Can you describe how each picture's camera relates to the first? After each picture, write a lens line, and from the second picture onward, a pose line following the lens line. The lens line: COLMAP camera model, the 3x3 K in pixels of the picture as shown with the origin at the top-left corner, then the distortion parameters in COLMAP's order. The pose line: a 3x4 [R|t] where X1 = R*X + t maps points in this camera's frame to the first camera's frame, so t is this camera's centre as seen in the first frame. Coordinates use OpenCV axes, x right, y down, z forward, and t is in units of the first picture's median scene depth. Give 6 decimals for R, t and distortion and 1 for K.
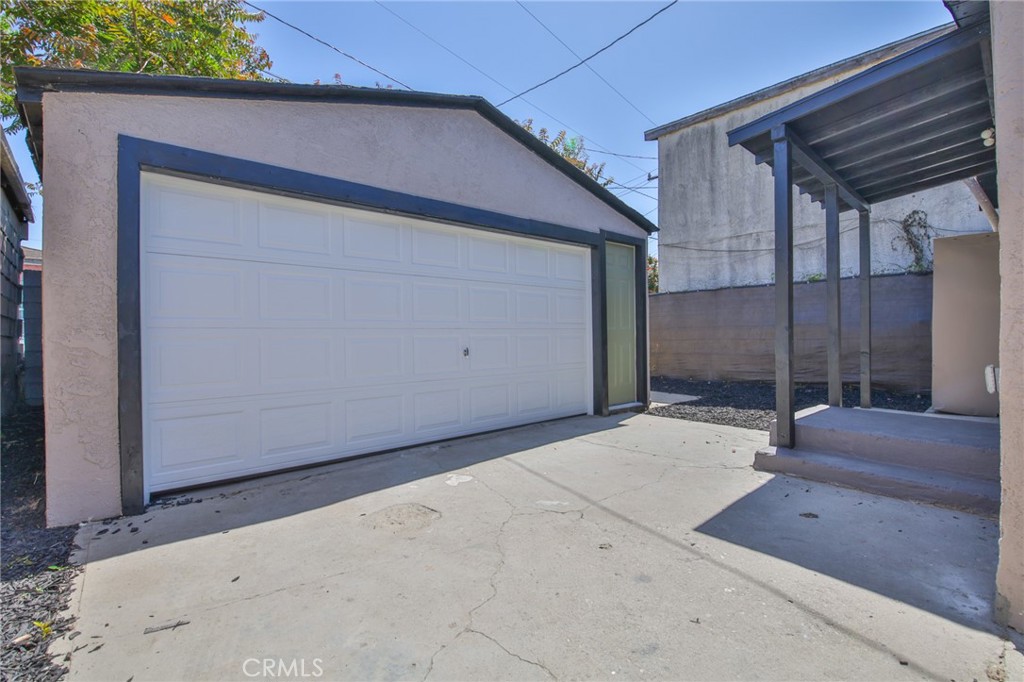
lens RADIAL K [[468.0, 0, 512.3], [0, 468.0, 337.4], [0, 0, 1]] dist [-0.006748, -0.009186]
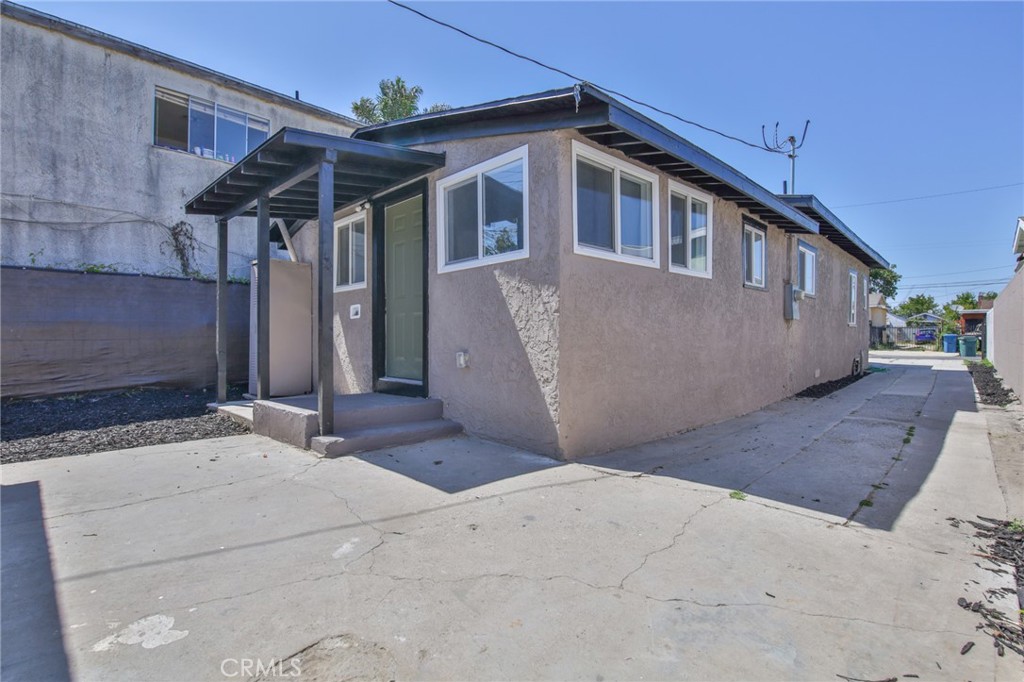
lens RADIAL K [[468.0, 0, 515.5], [0, 468.0, 334.5], [0, 0, 1]] dist [-0.006748, -0.009186]
pose [[-0.065688, 0.008777, 0.997802, -0.271461], [0.000626, 0.999961, -0.008755, 0.002336], [-0.997840, 0.000050, -0.065691, 0.293168]]
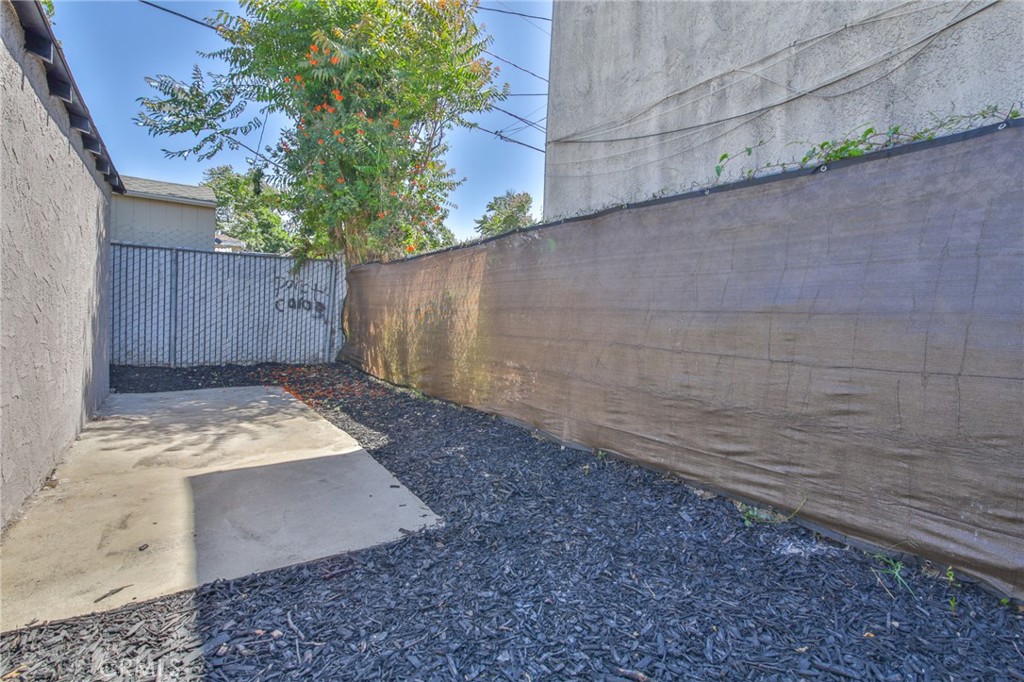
lens RADIAL K [[468.0, 0, 514.5], [0, 468.0, 335.3], [0, 0, 1]] dist [-0.006748, -0.009186]
pose [[0.990891, 0.053730, -0.123487, 0.517629], [-0.049080, 0.997978, 0.040391, -0.016889], [0.125407, -0.033963, 0.991524, 0.729319]]
